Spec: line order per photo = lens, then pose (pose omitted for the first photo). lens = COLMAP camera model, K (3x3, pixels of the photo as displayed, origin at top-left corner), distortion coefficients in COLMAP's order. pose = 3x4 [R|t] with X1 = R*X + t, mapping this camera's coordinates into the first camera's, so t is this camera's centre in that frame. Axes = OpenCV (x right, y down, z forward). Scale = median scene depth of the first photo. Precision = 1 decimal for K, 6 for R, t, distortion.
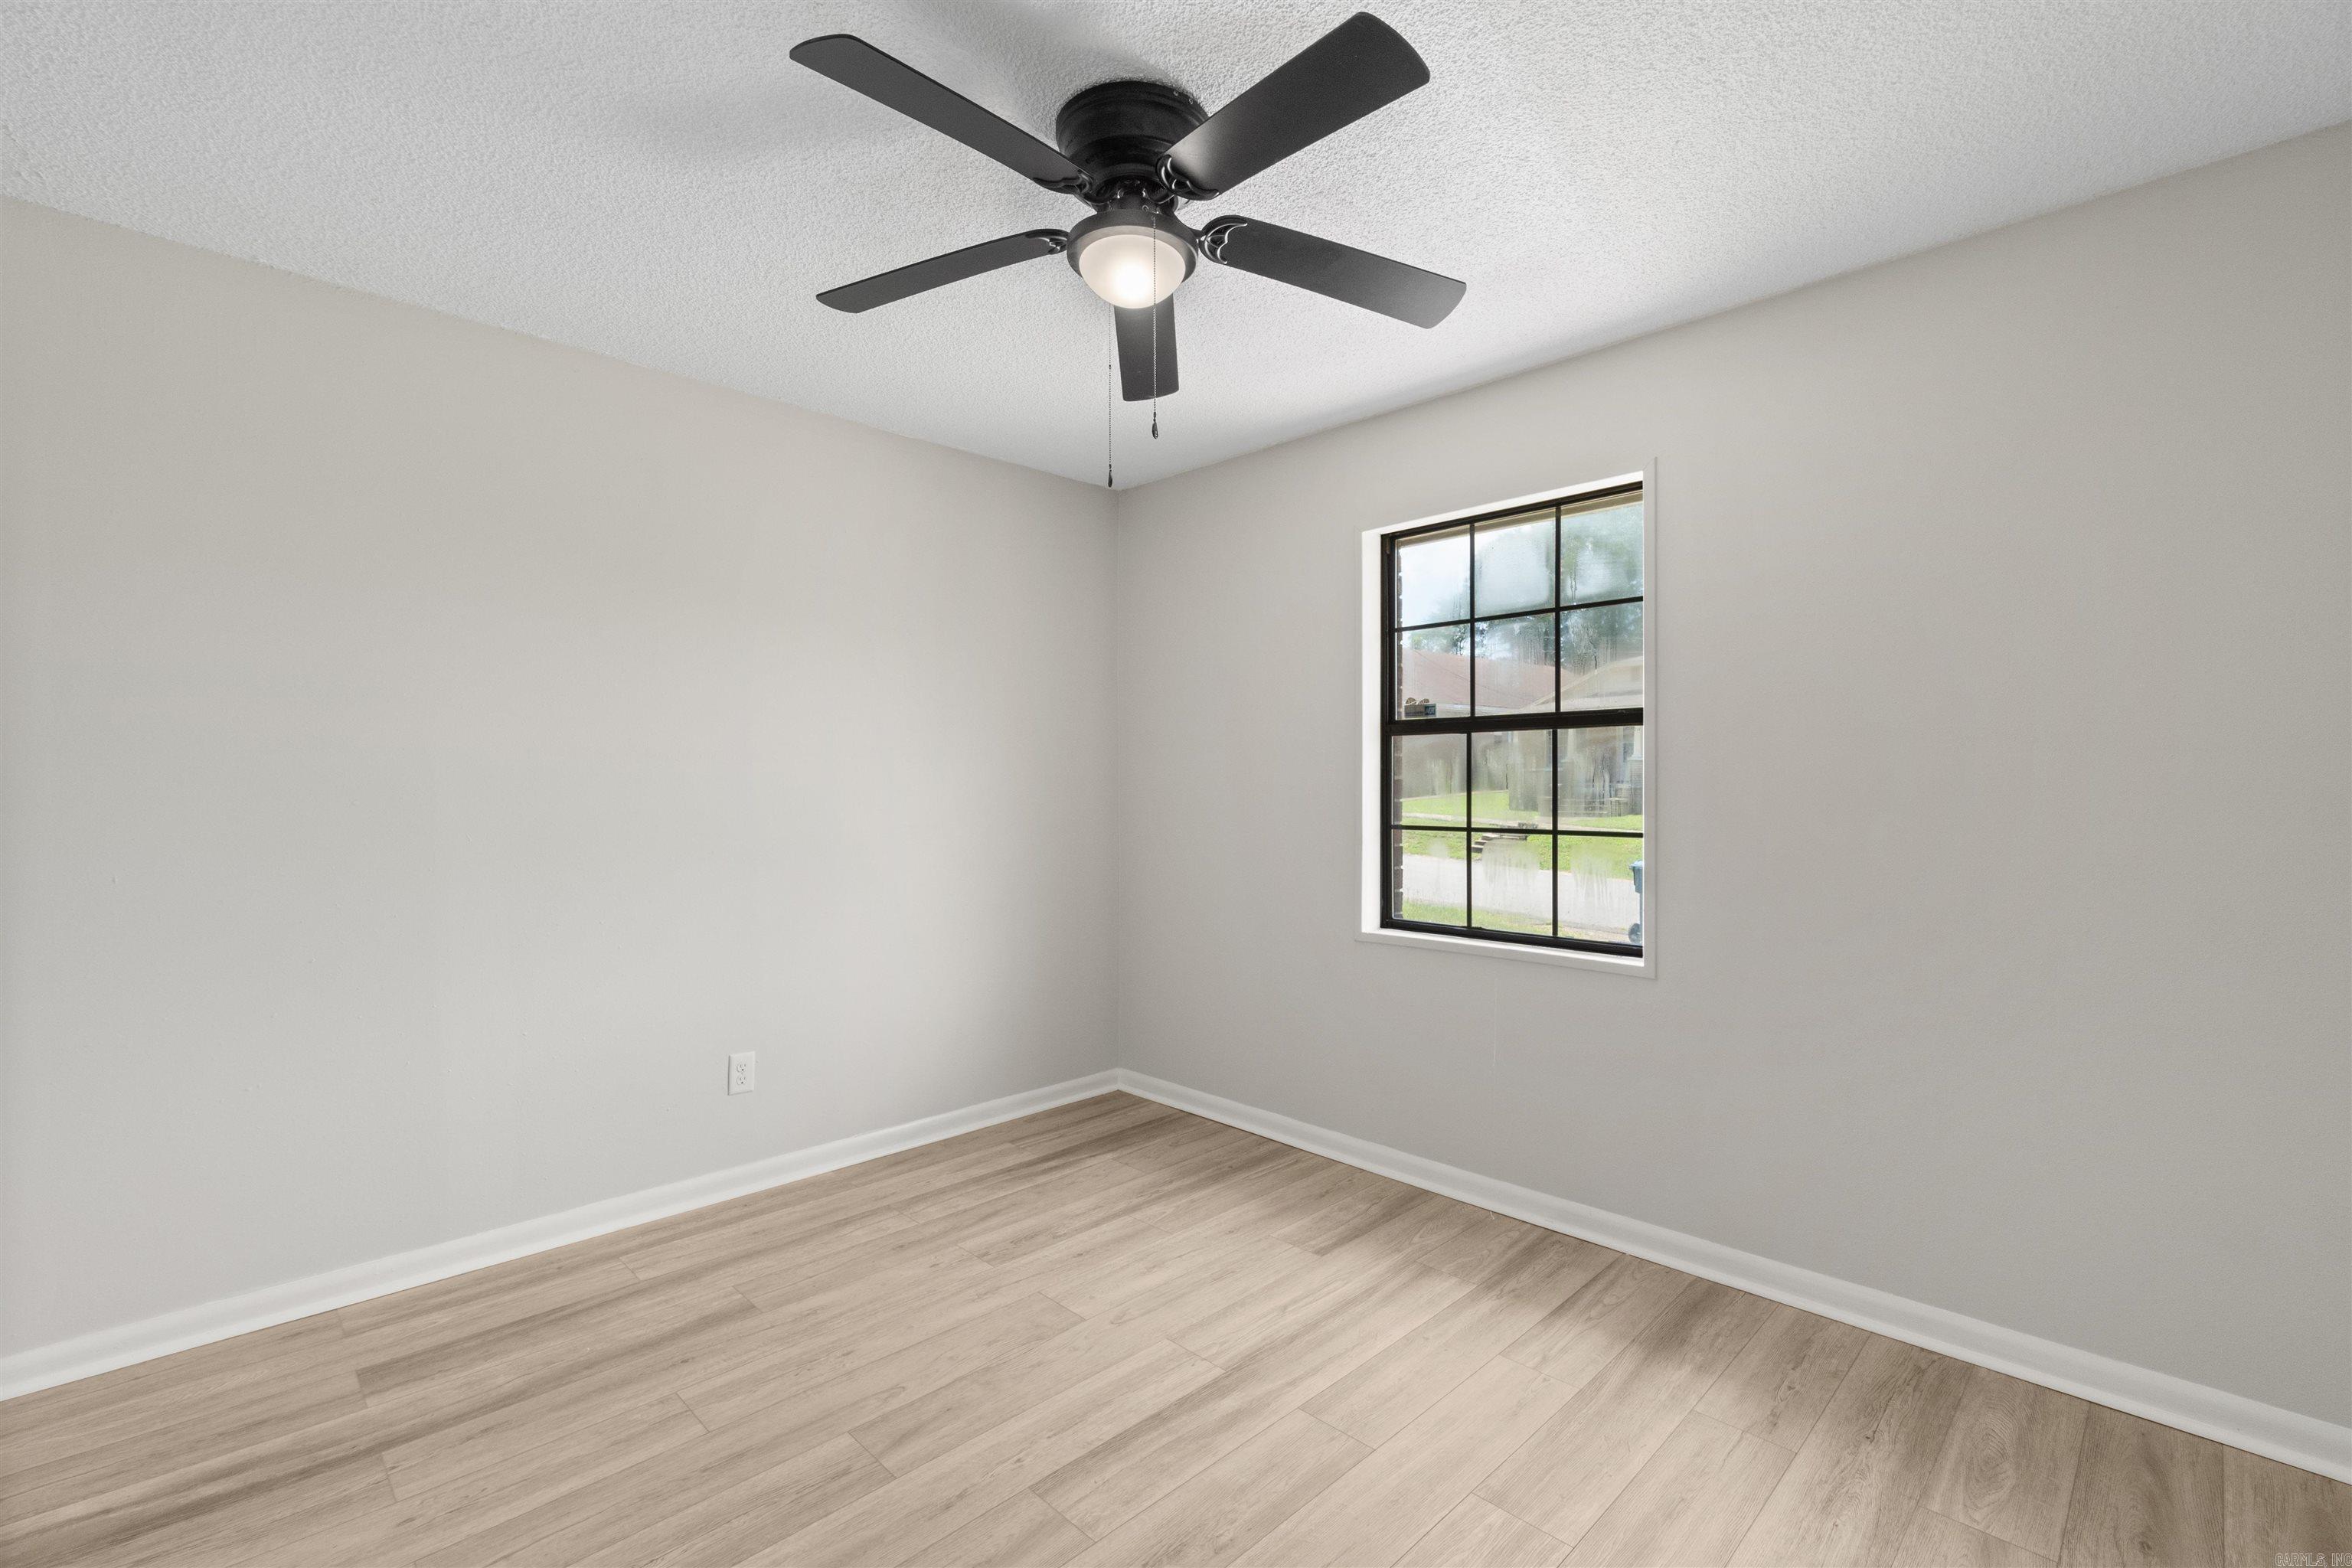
lens RADIAL K [[1011.0, 0, 1176.3], [0, 1011.0, 777.7], [0, 0, 1]] dist [-0.003554, -0.000203]
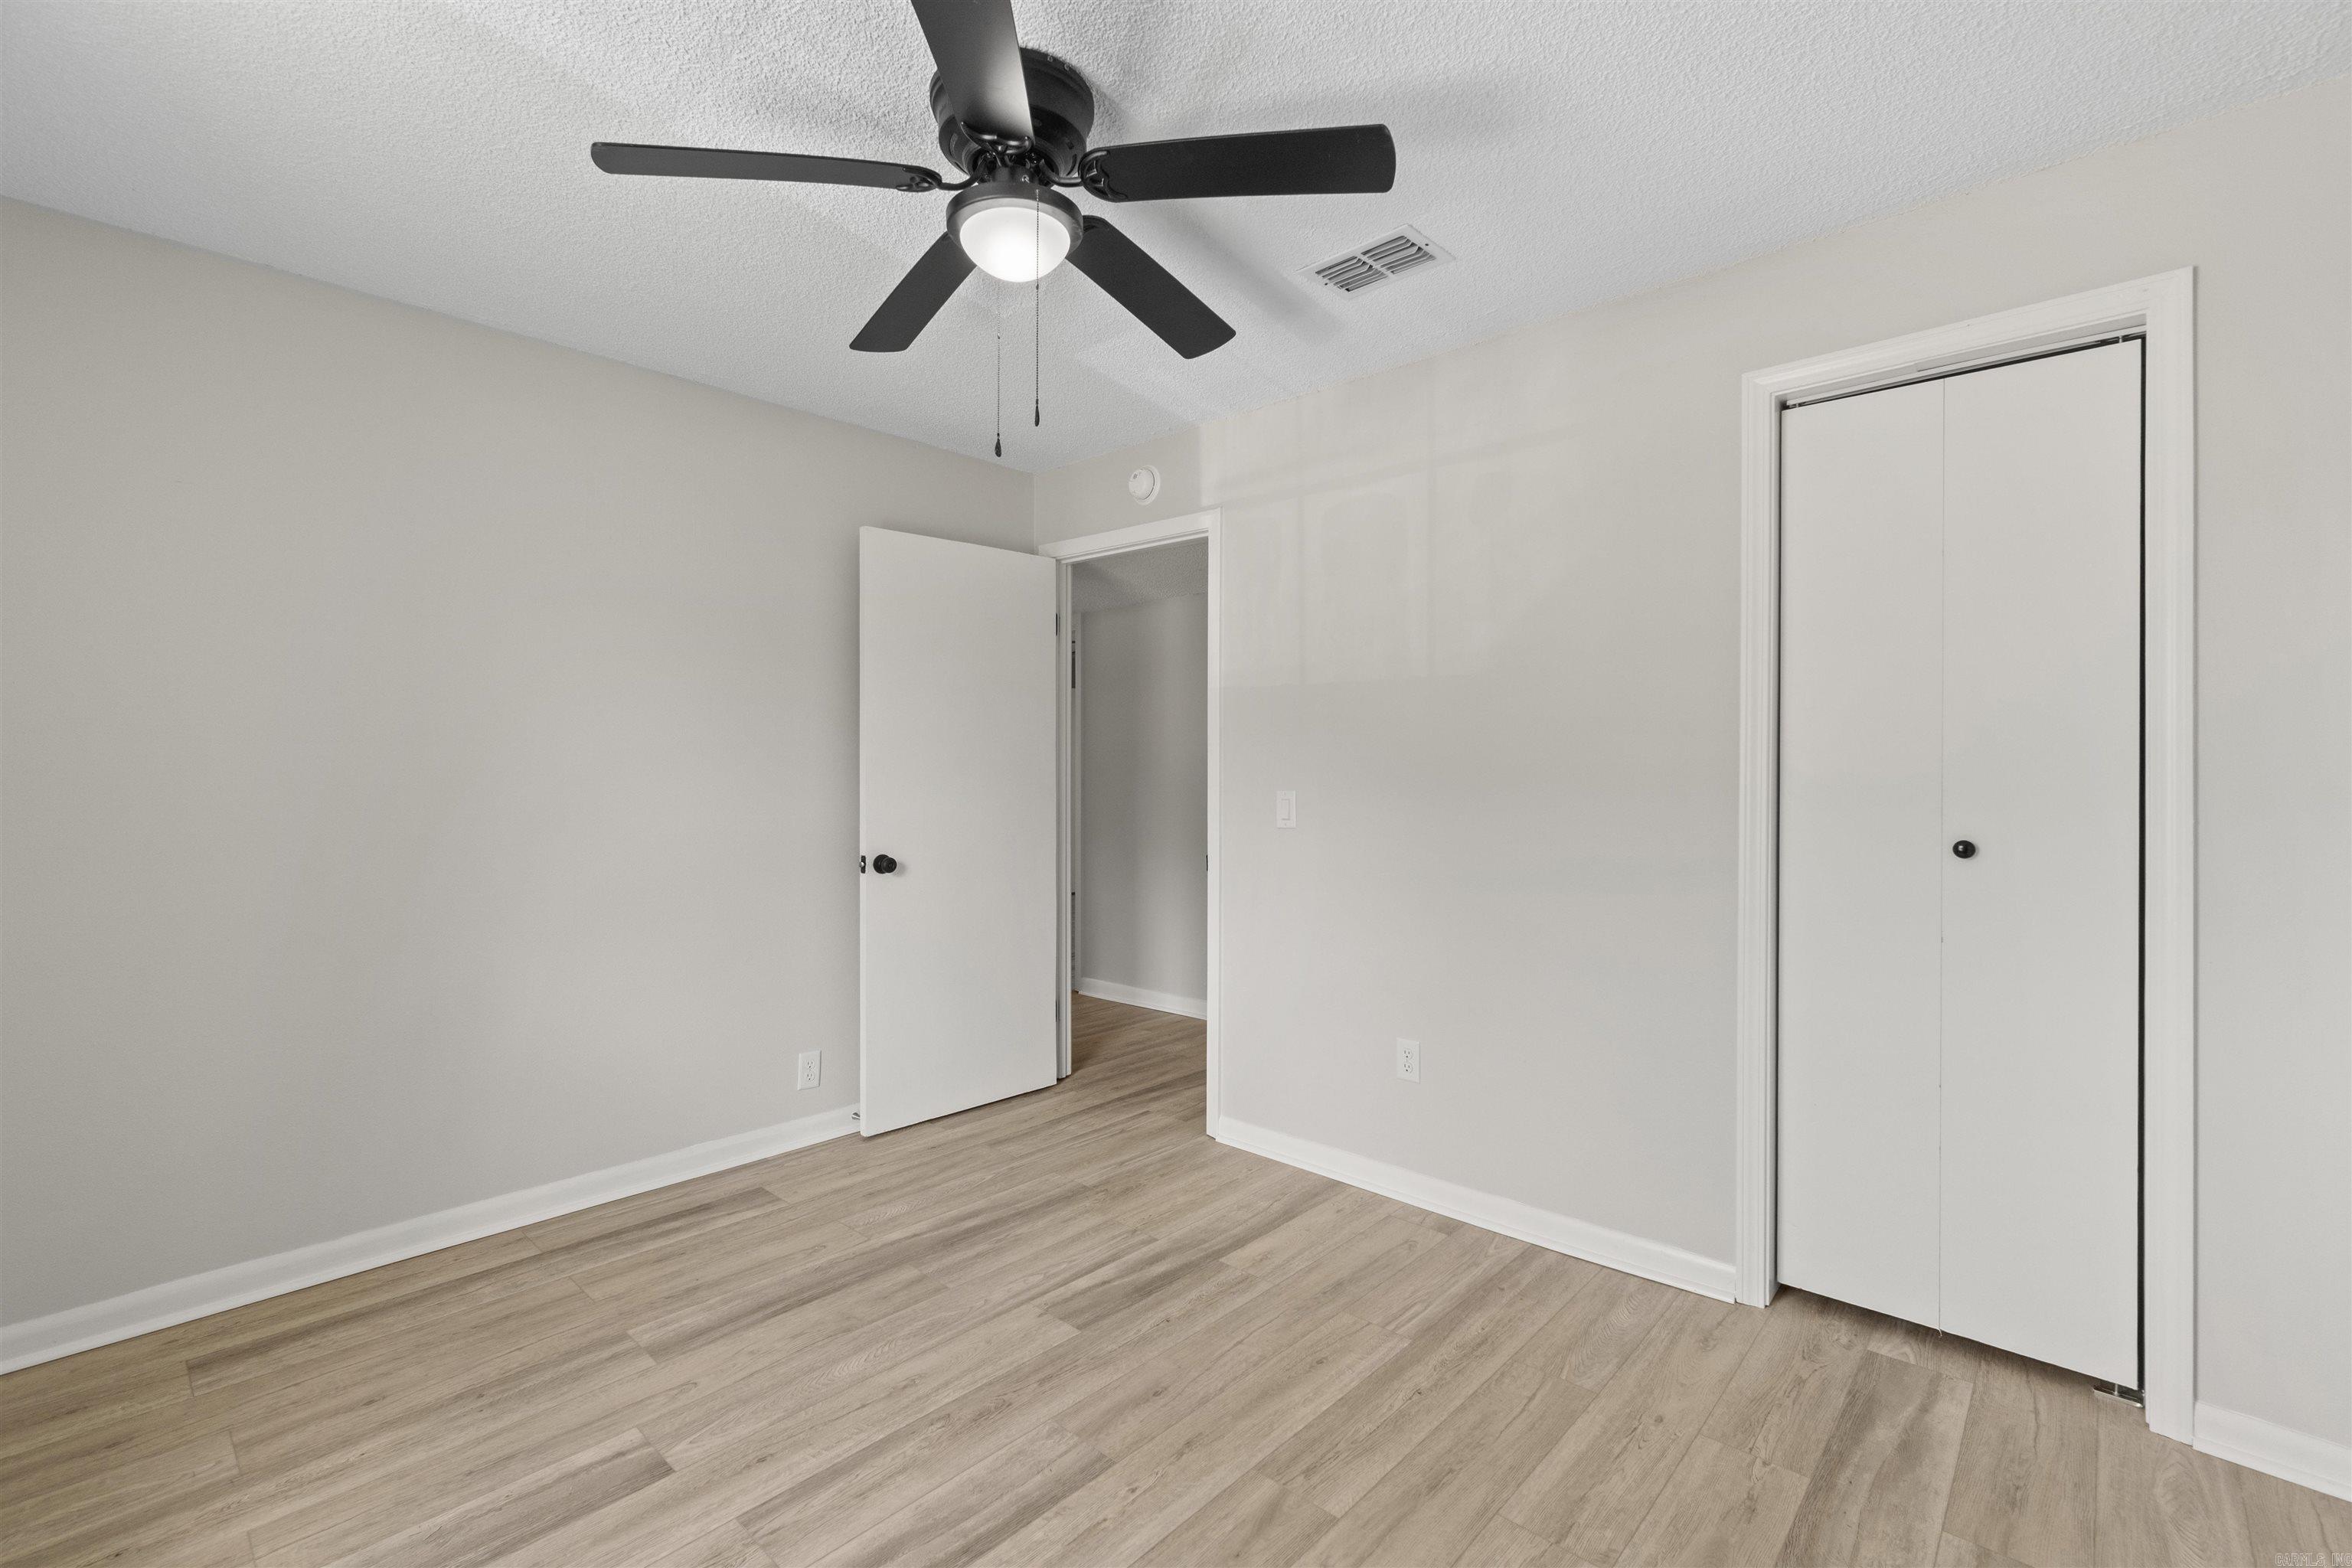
lens RADIAL K [[1011.0, 0, 1176.3], [0, 1011.0, 777.7], [0, 0, 1]] dist [-0.003554, -0.000203]
pose [[-0.998699, -0.001691, -0.050959, -0.149904], [-0.001575, 0.999996, -0.002313, 0.015405], [0.050963, -0.002229, -0.998698, 1.976172]]
